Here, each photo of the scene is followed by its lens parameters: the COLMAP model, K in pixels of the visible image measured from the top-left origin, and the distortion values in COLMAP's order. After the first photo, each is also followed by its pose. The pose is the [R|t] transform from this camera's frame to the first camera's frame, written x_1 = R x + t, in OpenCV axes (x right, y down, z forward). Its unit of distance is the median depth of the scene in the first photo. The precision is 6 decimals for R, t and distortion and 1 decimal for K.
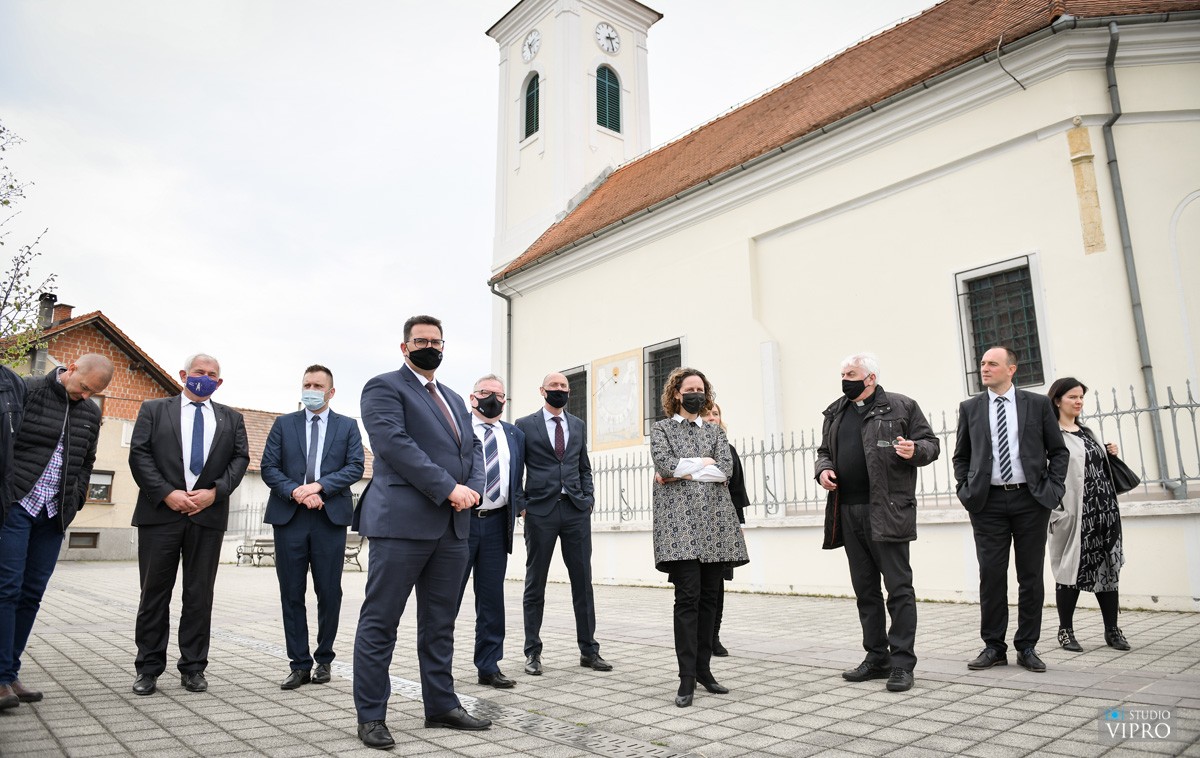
lens RADIAL K [[825.1, 0, 600.2], [0, 825.1, 354.7], [0, 0, 1]] dist [-0.053979, -0.004518]
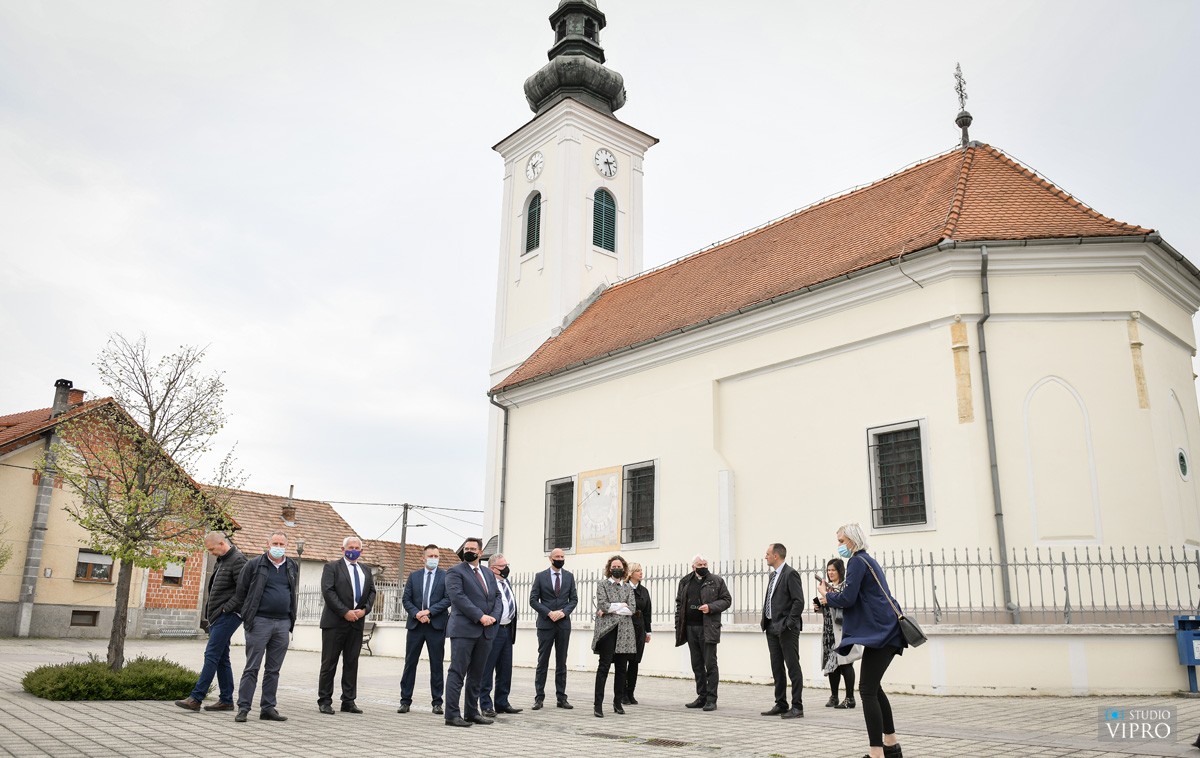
lens RADIAL K [[908.7, 0, 619.1], [0, 908.7, 378.4], [0, 0, 1]] dist [-0.054668, -0.005391]
pose [[0.999230, 0.033028, 0.021178, 0.015881], [-0.031933, 0.998233, -0.050121, -0.066725], [-0.022796, 0.049406, 0.998519, -0.268513]]
